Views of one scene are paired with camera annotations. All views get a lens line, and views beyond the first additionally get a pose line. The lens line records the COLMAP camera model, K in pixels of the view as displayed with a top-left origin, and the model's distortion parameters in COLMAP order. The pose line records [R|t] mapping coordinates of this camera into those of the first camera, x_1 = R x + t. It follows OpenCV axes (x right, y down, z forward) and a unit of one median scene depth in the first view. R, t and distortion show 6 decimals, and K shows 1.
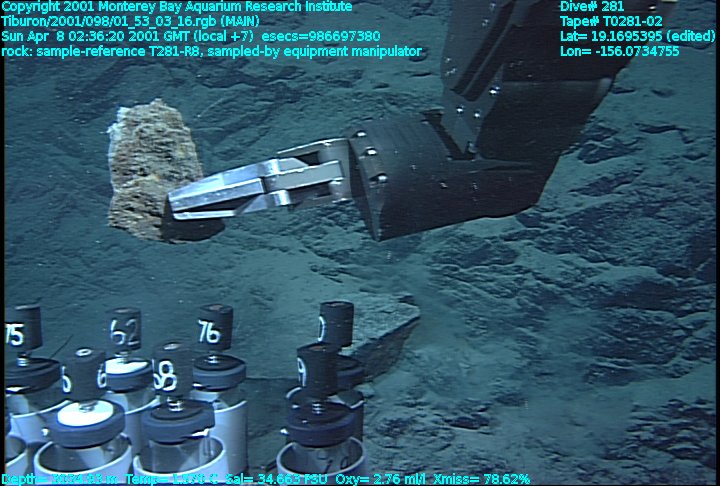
lens RADIAL K [[721.0, 0, 362.9], [0, 721.0, 275.4], [0, 0, 1]] dist [0.048763, 0.162249]
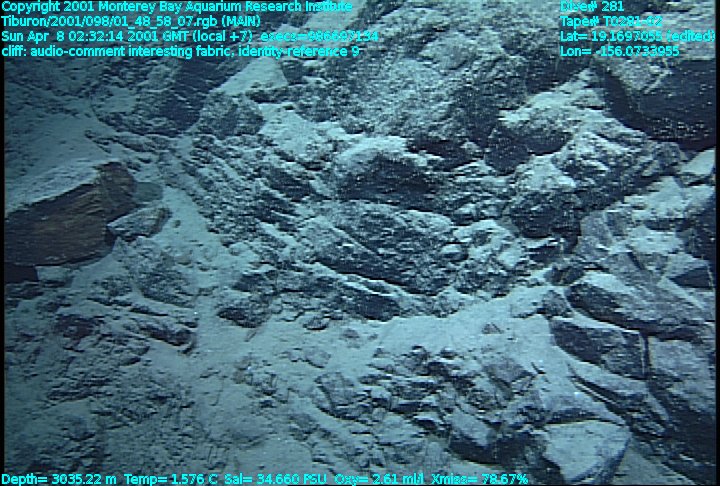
lens RADIAL K [[625.9, 0, 360.5], [0, 625.9, 287.3], [0, 0, 1]] dist [-0.005967, 0.088102]
pose [[0.930847, 0.133357, -0.340205, 0.534559], [-0.104272, 0.989255, 0.102478, 0.062100], [0.350216, -0.059917, 0.934751, 0.441354]]
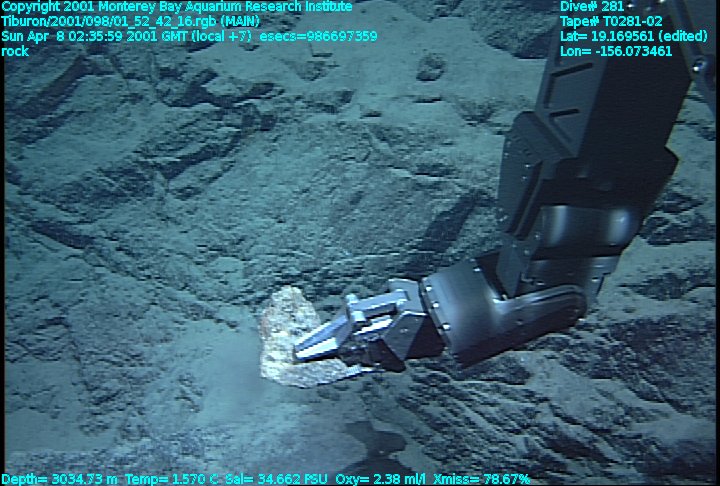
lens RADIAL K [[721.0, 0, 362.9], [0, 721.0, 275.4], [0, 0, 1]] dist [0.048763, 0.162249]
pose [[0.980642, 0.073242, -0.181594, 0.175283], [-0.069892, 0.997247, 0.024788, -0.126369], [0.182910, -0.011616, 0.983061, 0.299428]]
